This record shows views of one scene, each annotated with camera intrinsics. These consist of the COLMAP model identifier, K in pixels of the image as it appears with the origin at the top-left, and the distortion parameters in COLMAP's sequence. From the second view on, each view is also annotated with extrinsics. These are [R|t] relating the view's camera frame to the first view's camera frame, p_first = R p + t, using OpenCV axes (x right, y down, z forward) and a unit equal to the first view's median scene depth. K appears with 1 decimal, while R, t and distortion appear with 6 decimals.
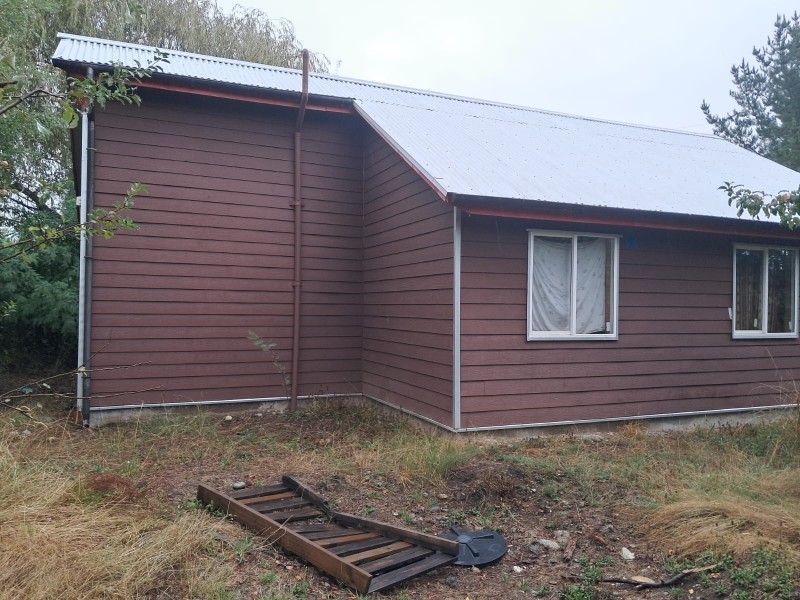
lens RADIAL K [[600.4, 0, 403.5], [0, 600.4, 299.5], [0, 0, 1]] dist [0.043744, -0.086208]
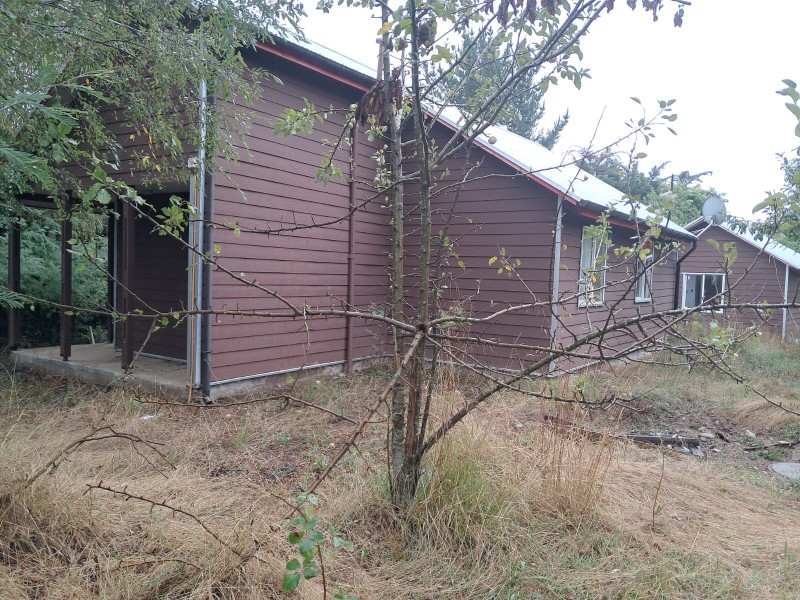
lens RADIAL K [[600.4, 0, 403.5], [0, 600.4, 299.5], [0, 0, 1]] dist [0.043744, -0.086208]
pose [[0.853230, -0.008882, 0.521459, -0.696492], [-0.027897, 0.997646, 0.062638, -0.019737], [-0.520788, -0.067992, 0.850974, 0.029576]]
